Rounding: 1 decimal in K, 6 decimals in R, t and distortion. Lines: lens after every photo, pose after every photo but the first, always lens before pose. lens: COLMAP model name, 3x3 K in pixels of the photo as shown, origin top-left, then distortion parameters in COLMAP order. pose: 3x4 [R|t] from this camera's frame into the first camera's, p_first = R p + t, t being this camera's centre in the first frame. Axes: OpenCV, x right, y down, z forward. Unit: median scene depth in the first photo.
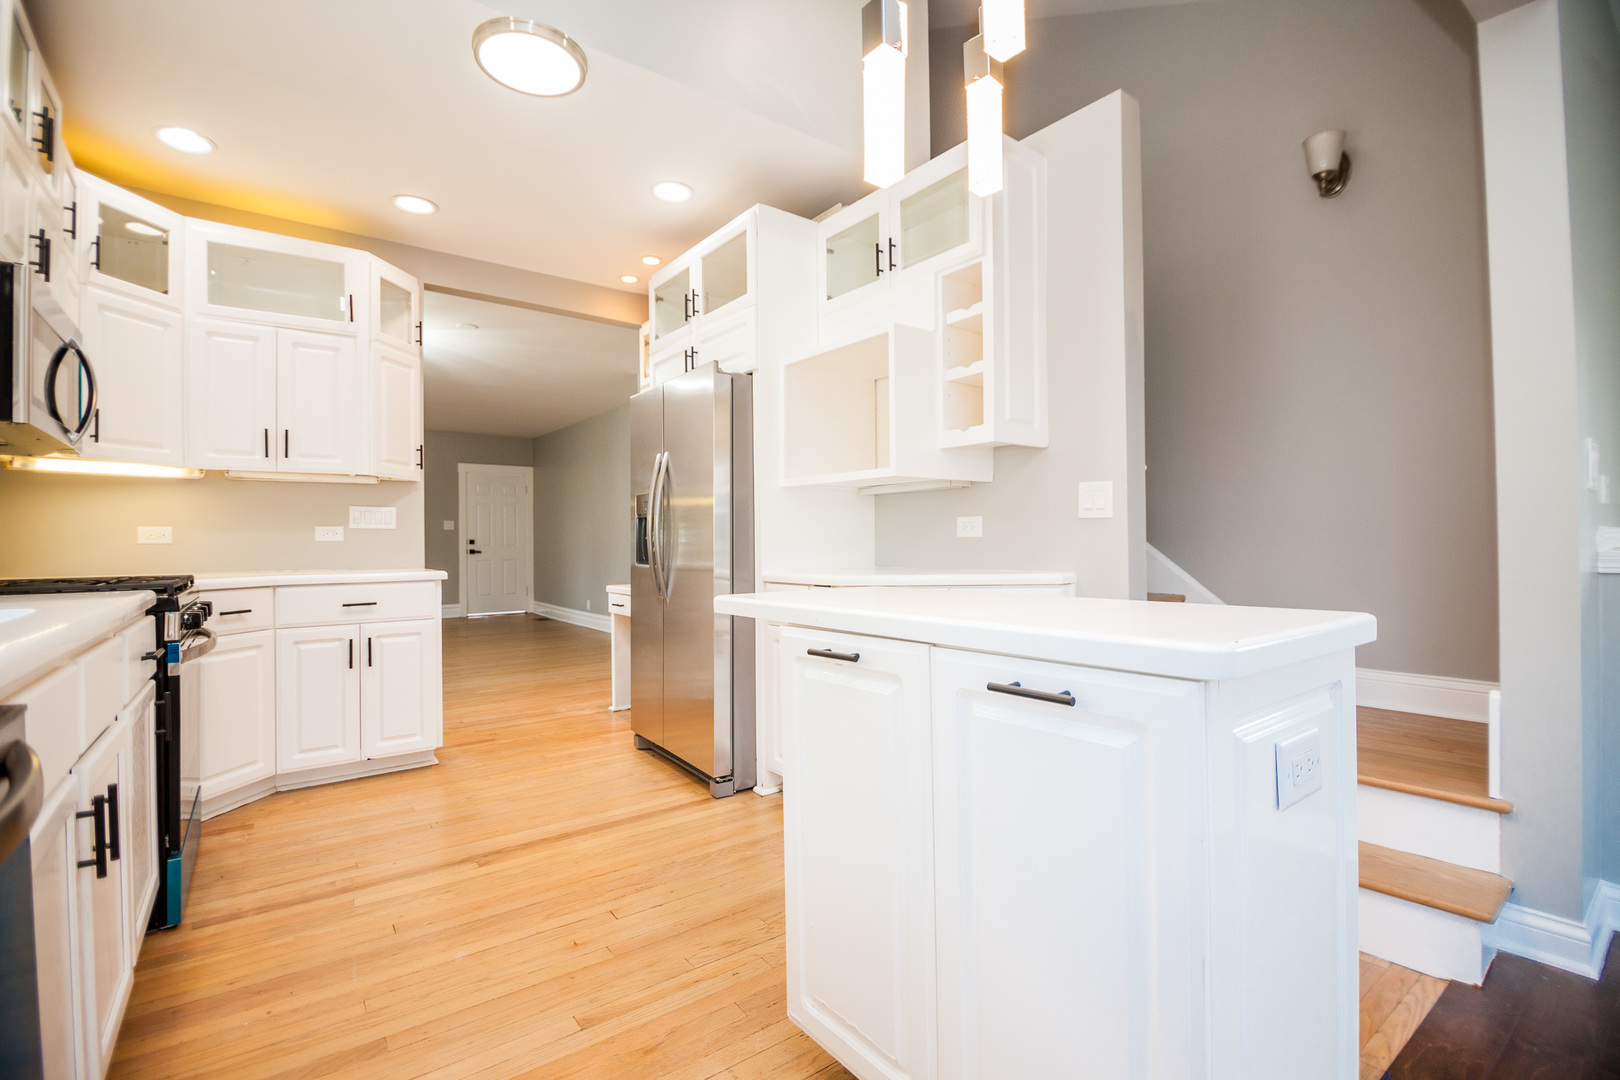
lens RADIAL K [[722.6, 0, 816.9], [0, 722.6, 537.3], [0, 0, 1]] dist [0.001214, -0.012593]
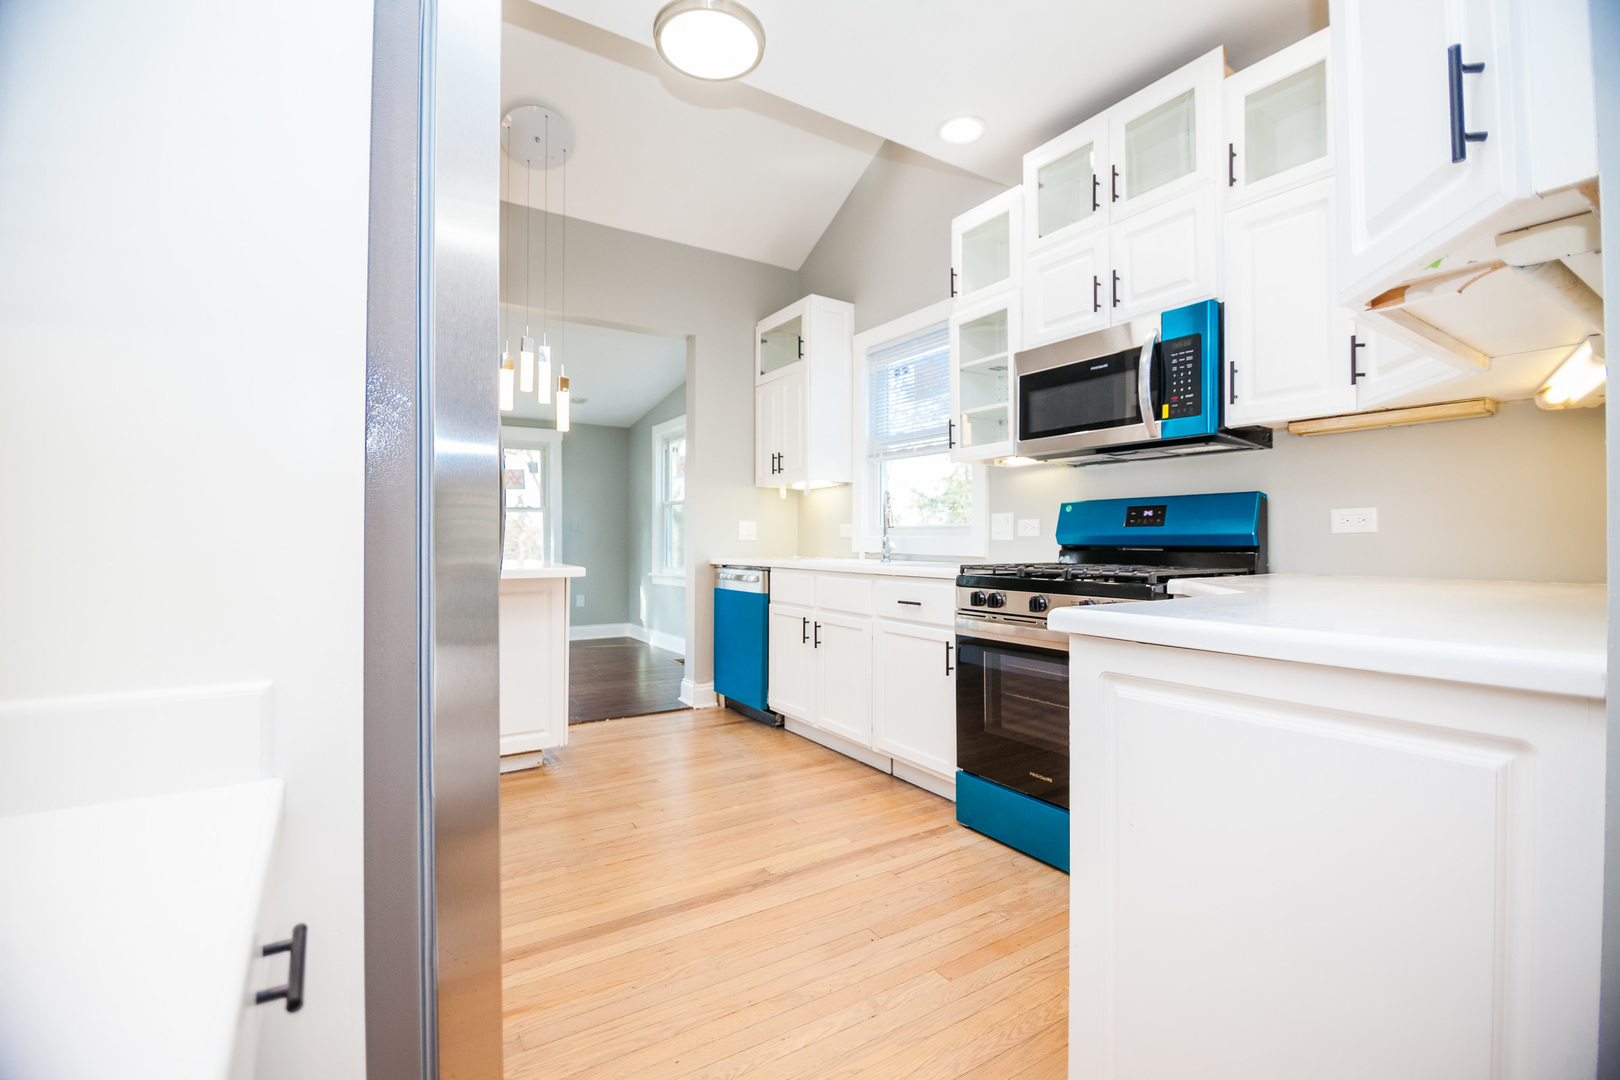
lens RADIAL K [[716.0, 0, 809.8], [0, 716.0, 529.3], [0, 0, 1]] dist [-0.000190, -0.000035]
pose [[-0.996532, 0.005518, 0.083027, -0.457593], [0.003958, 0.999813, -0.018938, 0.014864], [-0.083116, -0.018544, -0.996367, 1.469845]]
